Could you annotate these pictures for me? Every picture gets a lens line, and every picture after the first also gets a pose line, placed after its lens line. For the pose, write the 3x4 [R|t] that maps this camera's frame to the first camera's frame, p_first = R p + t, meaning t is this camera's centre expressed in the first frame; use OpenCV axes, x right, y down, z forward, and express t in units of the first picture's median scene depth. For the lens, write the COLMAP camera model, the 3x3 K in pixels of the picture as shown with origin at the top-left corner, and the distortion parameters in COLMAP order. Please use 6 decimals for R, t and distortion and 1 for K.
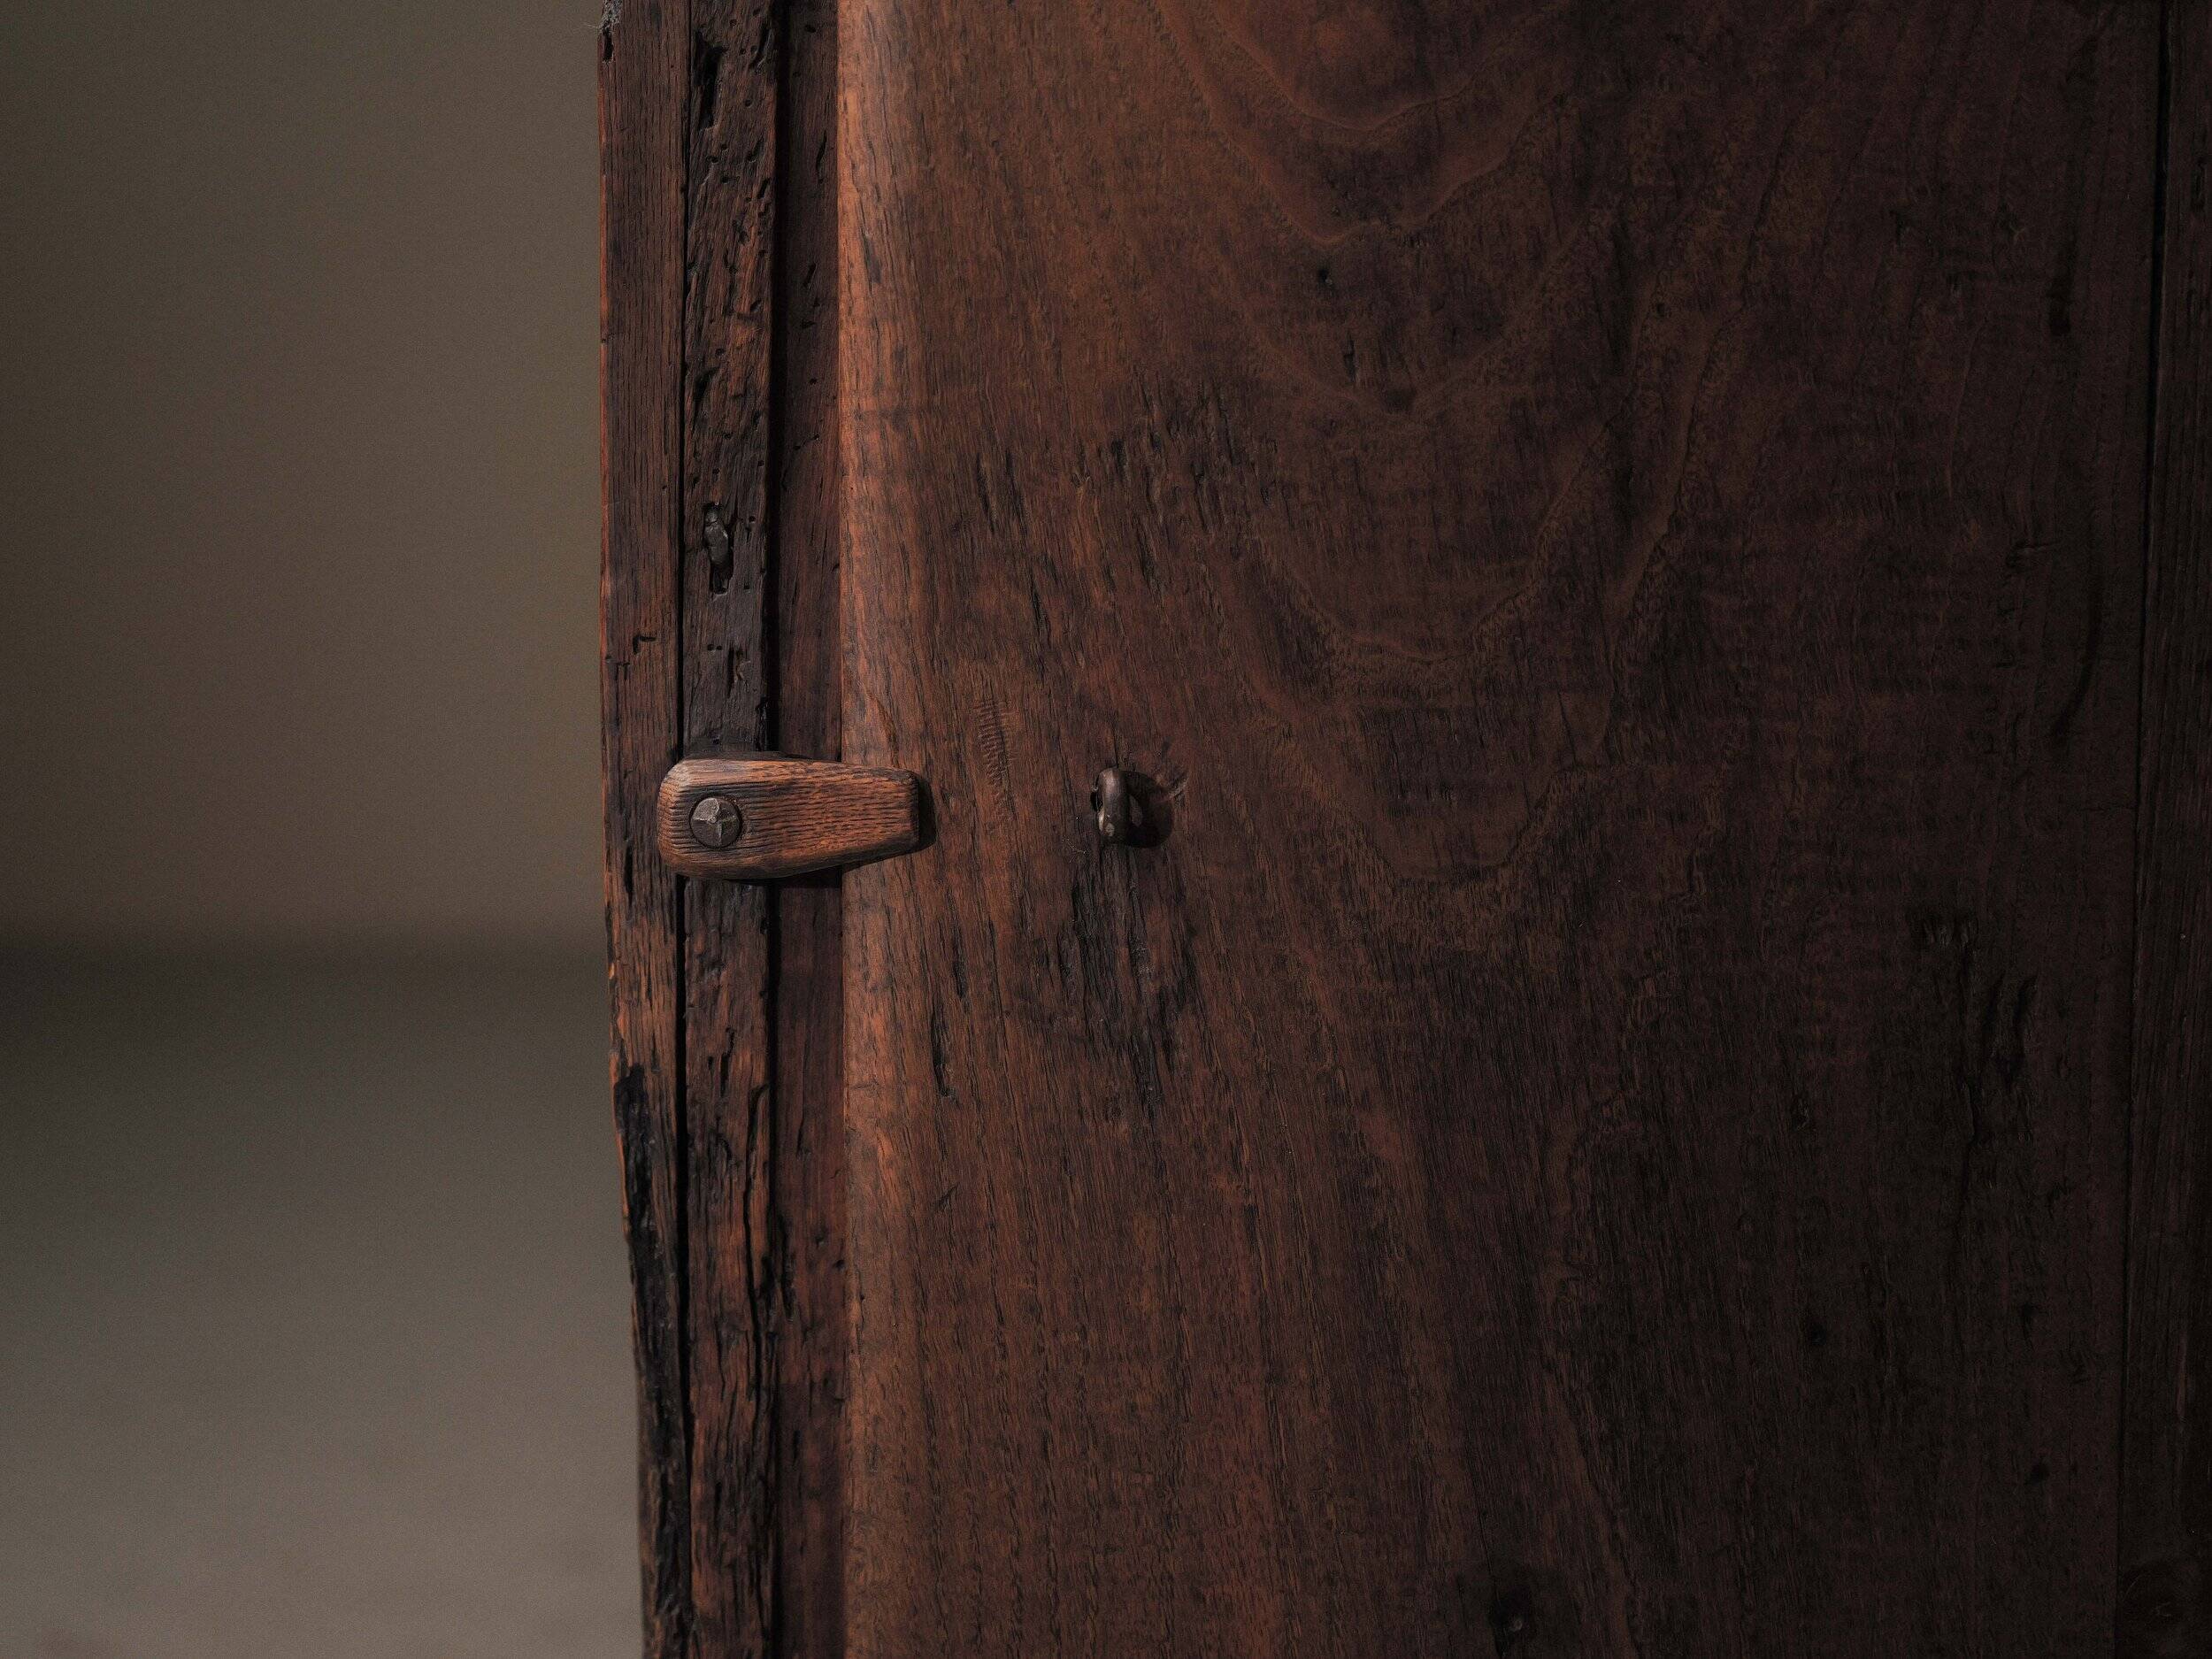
lens RADIAL K [[4094.6, 0, 1012.1], [0, 4094.6, 891.2], [0, 0, 1]] dist [-0.019834, 0.055324]
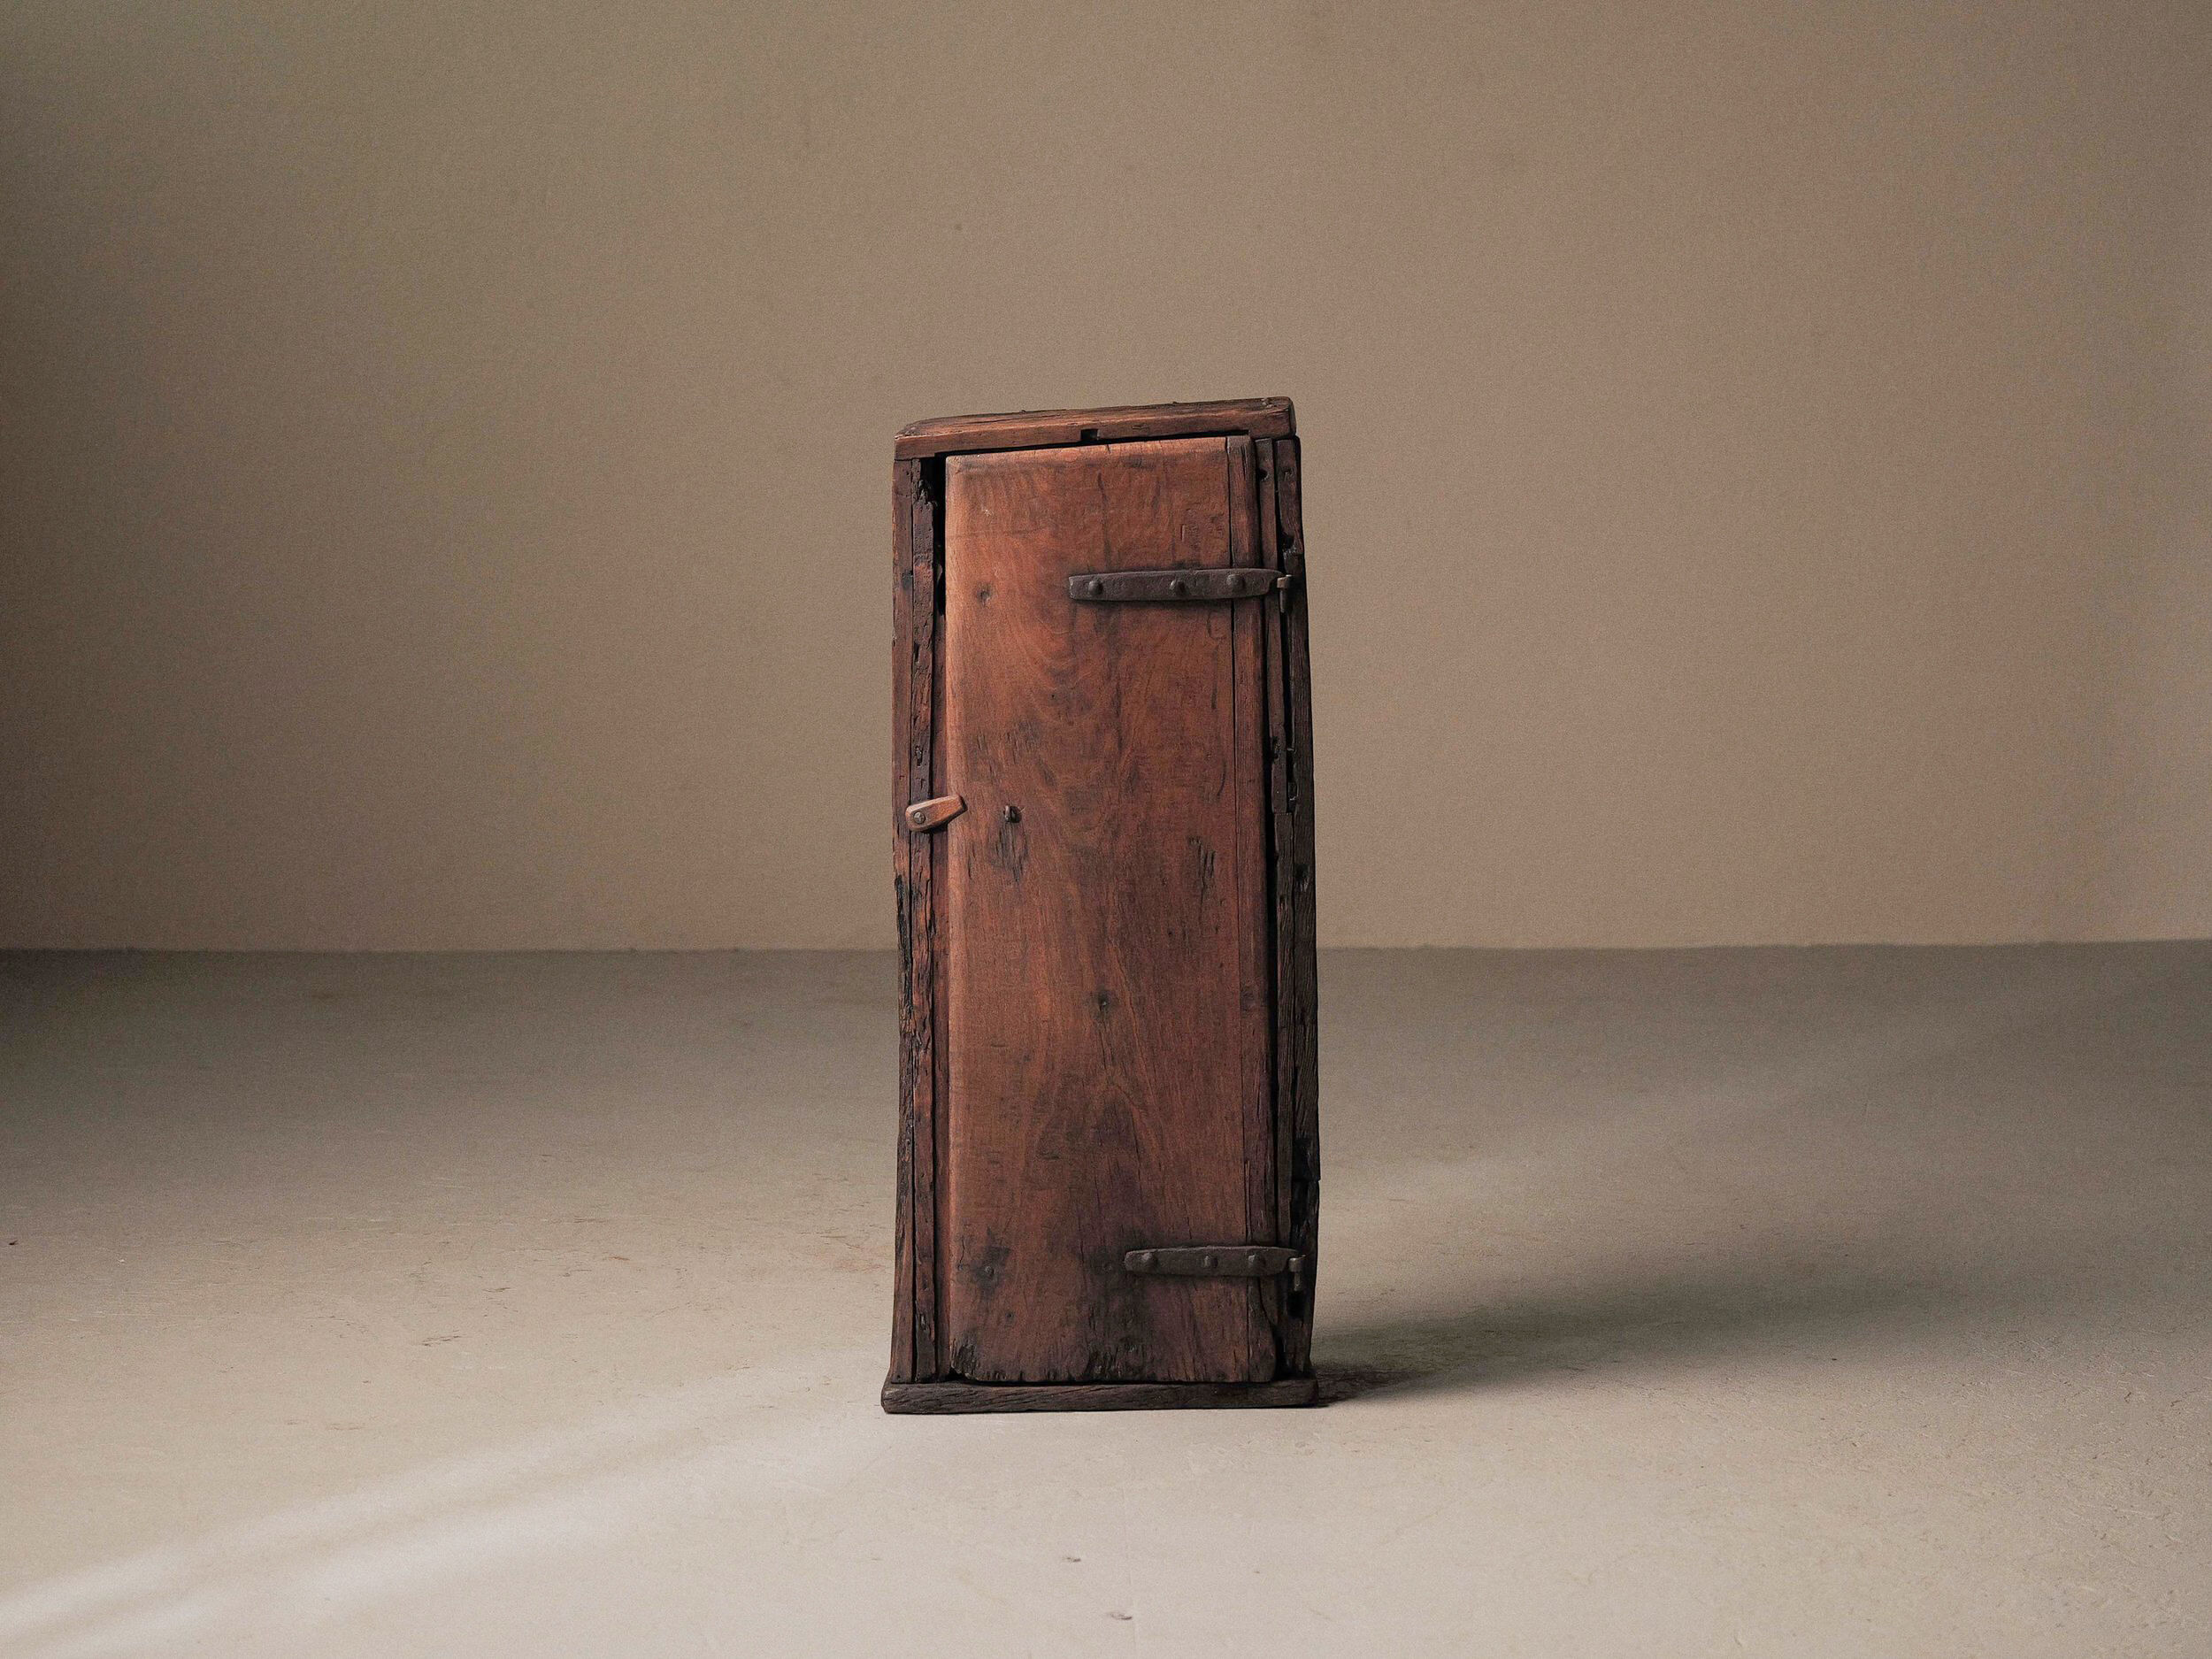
lens RADIAL K [[3866.6, 0, 1109.5], [0, 3866.6, 889.1], [0, 0, 1]] dist [-0.026657, 0.043530]
pose [[0.999988, -0.004460, 0.002160, 0.123687], [0.004490, 0.999888, -0.014270, 0.119987], [-0.002096, 0.014280, 0.999896, -3.163132]]
